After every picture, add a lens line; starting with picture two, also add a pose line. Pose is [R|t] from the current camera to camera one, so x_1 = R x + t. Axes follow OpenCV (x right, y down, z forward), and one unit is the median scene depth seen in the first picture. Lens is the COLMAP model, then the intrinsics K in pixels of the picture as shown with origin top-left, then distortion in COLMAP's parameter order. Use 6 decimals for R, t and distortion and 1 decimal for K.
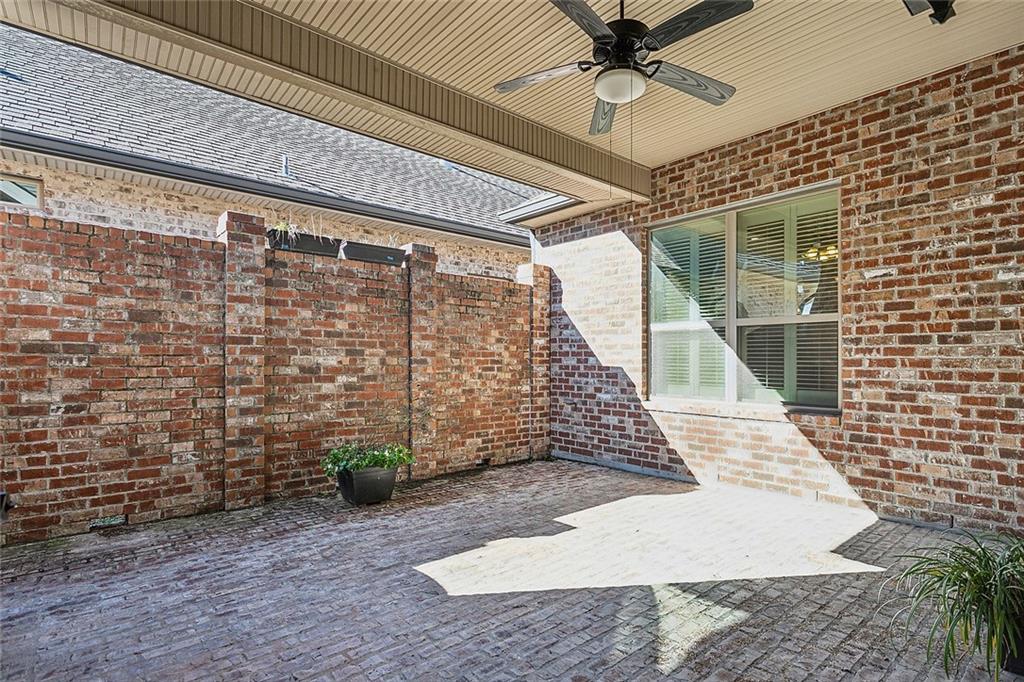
lens RADIAL K [[503.4, 0, 516.1], [0, 503.4, 349.3], [0, 0, 1]] dist [0.000338, 0.000017]
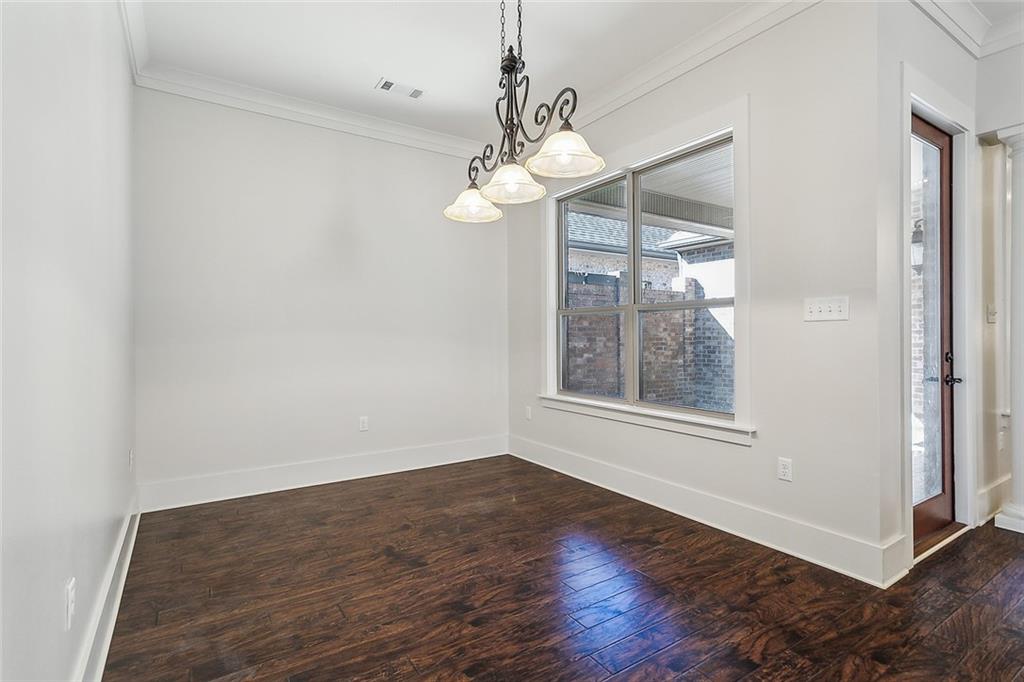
lens RADIAL K [[503.4, 0, 508.4], [0, 503.4, 334.8], [0, 0, 1]] dist [0.000338, 0.000017]
pose [[0.993051, -0.009010, -0.117343, -0.314212], [0.011075, 0.999795, 0.016953, -0.032287], [0.117166, -0.018134, 0.992947, -0.540320]]
